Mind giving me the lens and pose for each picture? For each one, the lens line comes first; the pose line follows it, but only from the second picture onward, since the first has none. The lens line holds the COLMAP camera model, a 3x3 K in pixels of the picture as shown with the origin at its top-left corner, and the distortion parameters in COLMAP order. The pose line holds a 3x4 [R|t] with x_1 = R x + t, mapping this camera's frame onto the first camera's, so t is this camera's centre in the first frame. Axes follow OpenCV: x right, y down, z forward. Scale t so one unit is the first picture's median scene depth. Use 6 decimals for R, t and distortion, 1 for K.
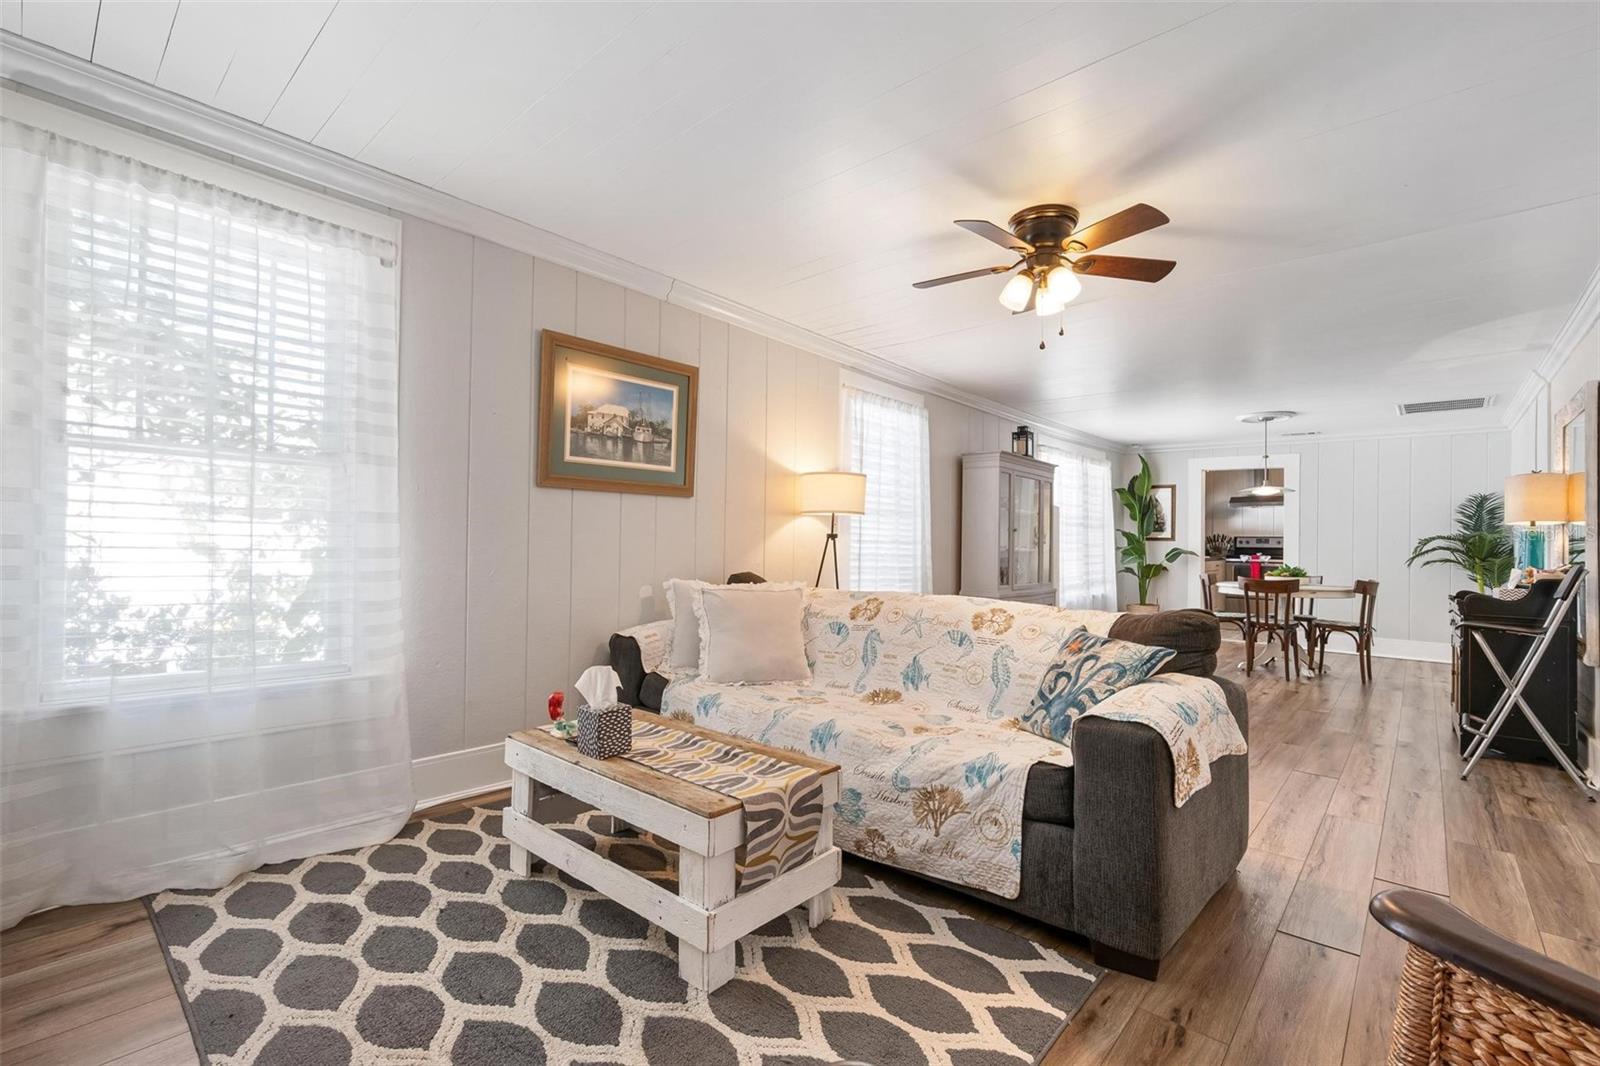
lens RADIAL K [[713.9, 0, 810.2], [0, 713.9, 531.5], [0, 0, 1]] dist [0.014006, -0.000385]
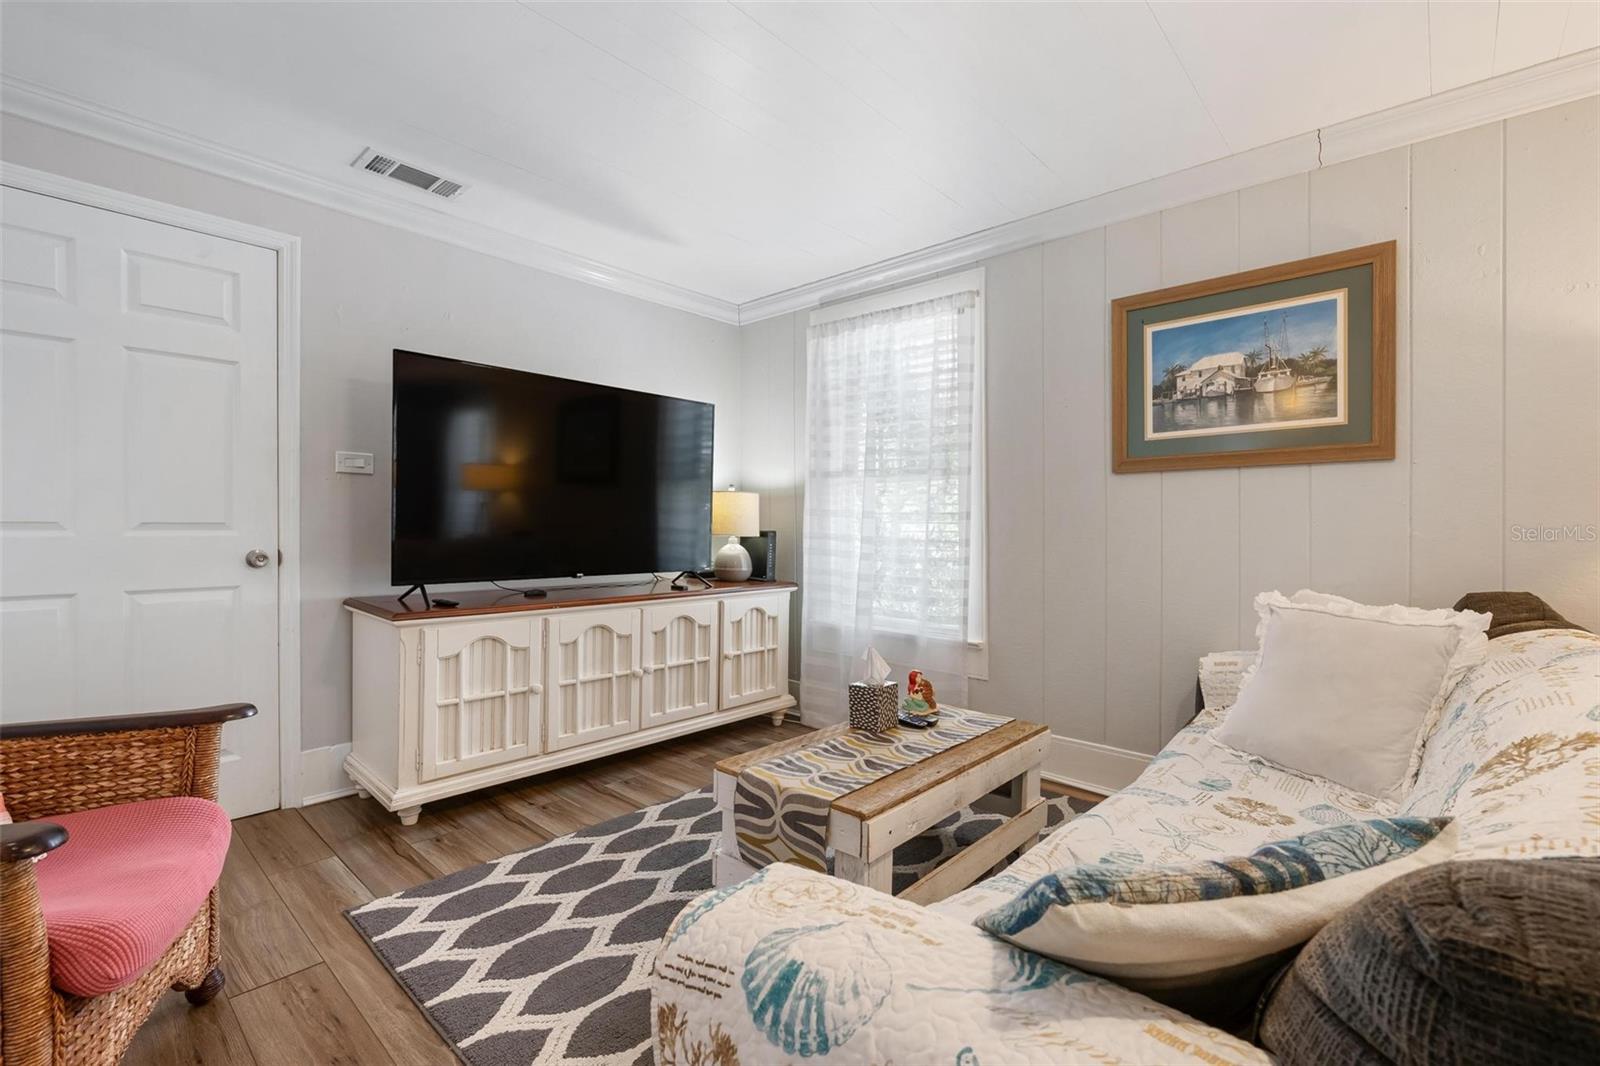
lens RADIAL K [[713.9, 0, 805.1], [0, 713.9, 532.2], [0, 0, 1]] dist [0.014006, -0.000385]
pose [[-0.021313, -0.013095, -0.999687, 0.512996], [0.009158, 0.999870, -0.013293, 0.019157], [0.999731, -0.009439, -0.021190, 0.595164]]
